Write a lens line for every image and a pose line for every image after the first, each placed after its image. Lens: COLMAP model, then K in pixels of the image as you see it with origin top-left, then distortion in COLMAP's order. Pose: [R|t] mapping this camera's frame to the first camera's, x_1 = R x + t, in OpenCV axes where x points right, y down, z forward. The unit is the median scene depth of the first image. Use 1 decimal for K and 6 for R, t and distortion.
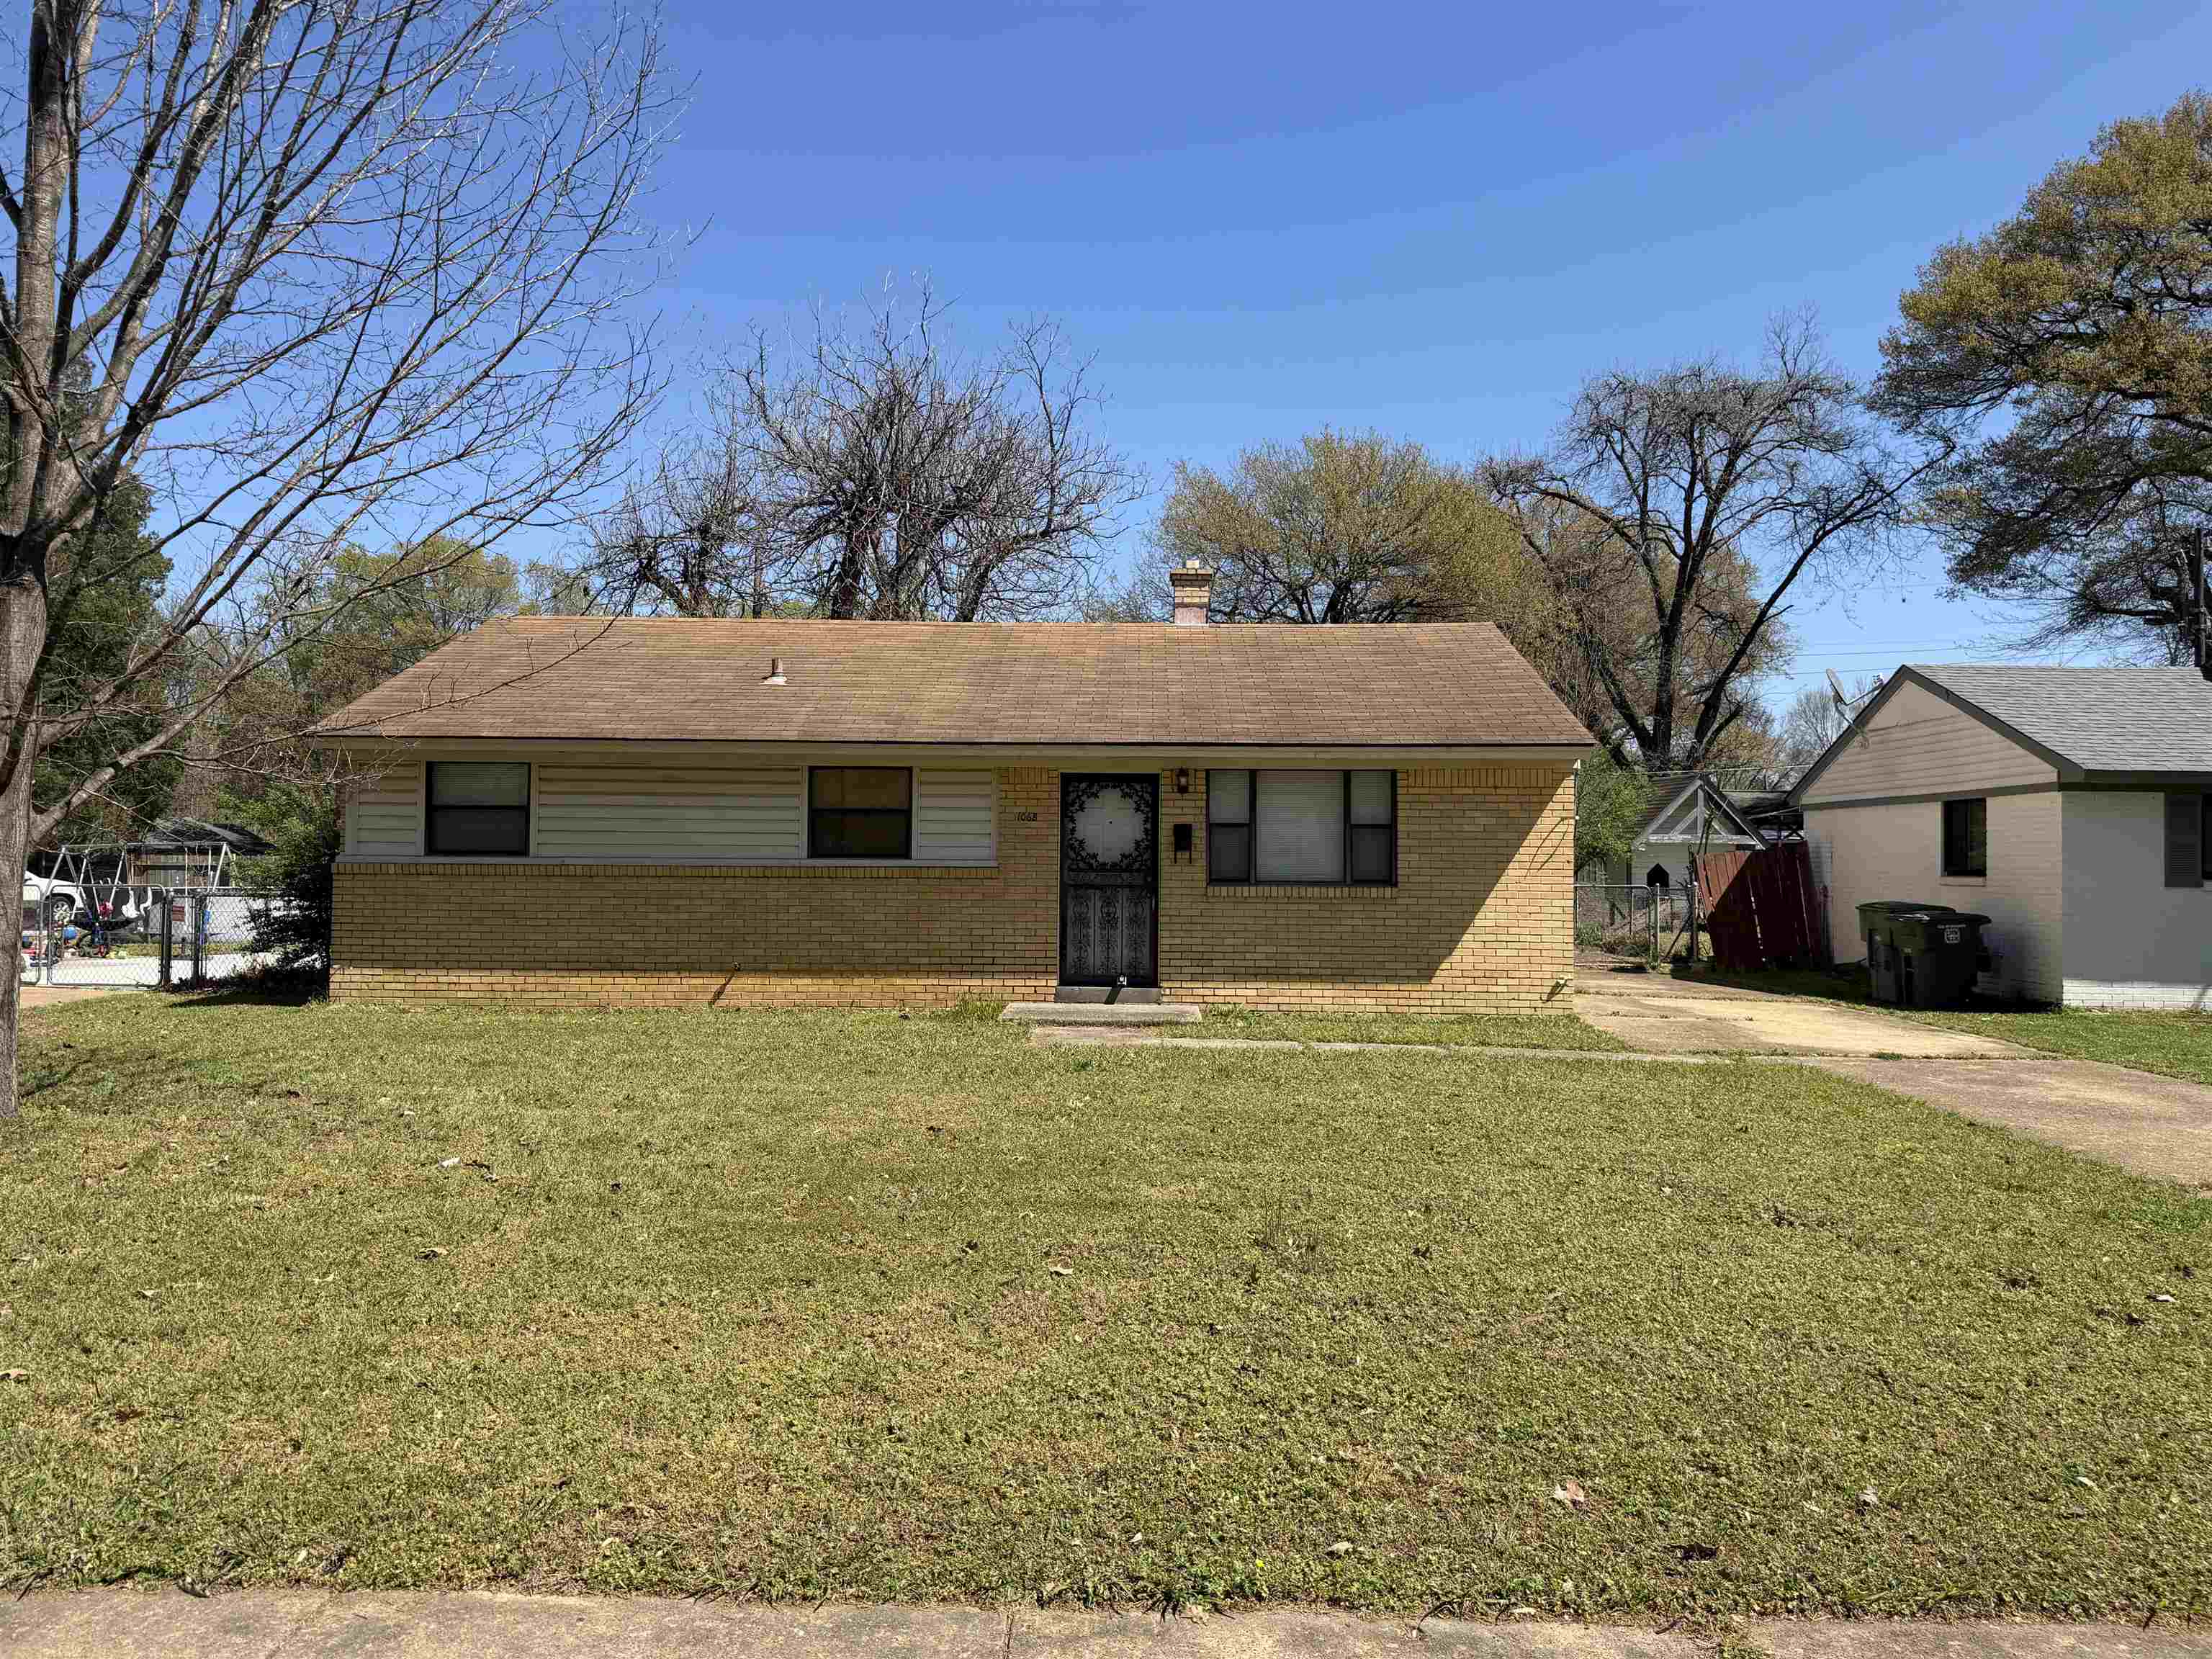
lens RADIAL K [[1548.9, 0, 1087.2], [0, 1548.9, 826.7], [0, 0, 1]] dist [0.041335, -0.050511]
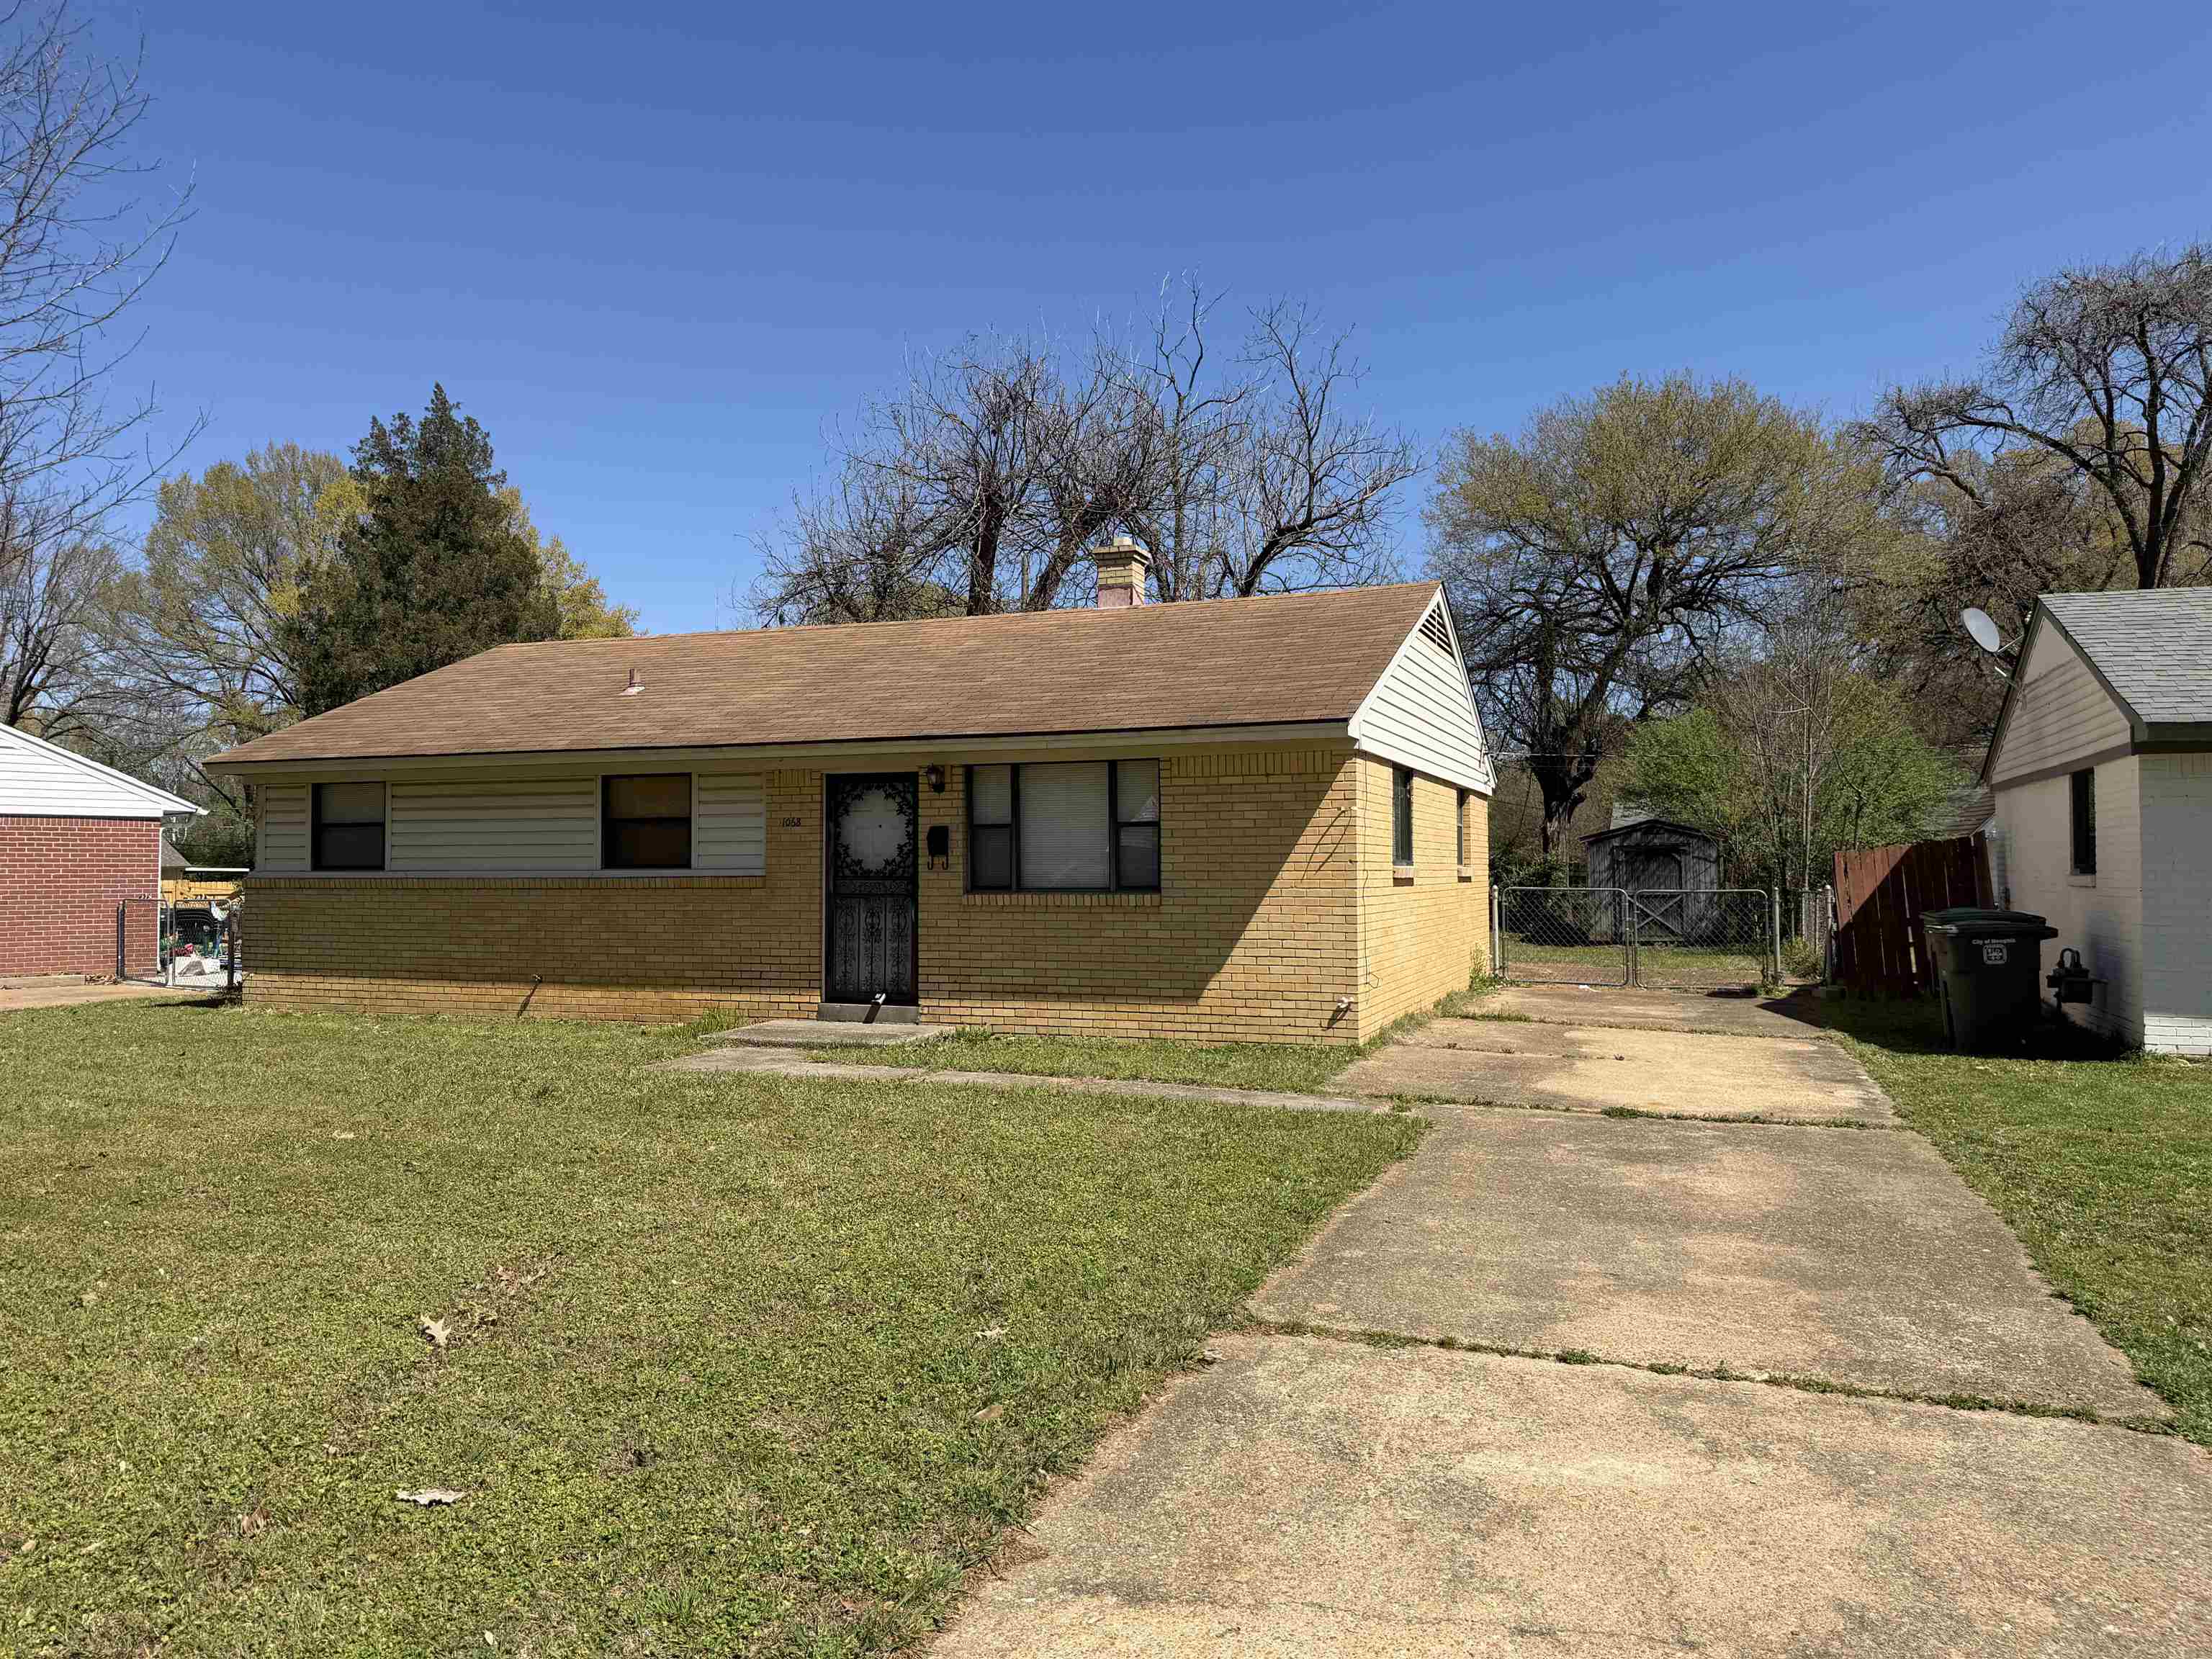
lens RADIAL K [[1548.9, 0, 1110.3], [0, 1548.9, 823.0], [0, 0, 1]] dist [0.041335, -0.050511]
pose [[0.942913, -0.022309, -0.332291, 0.458897], [0.019253, 0.999737, -0.012486, 0.009833], [0.332482, 0.005375, 0.943094, 0.173961]]
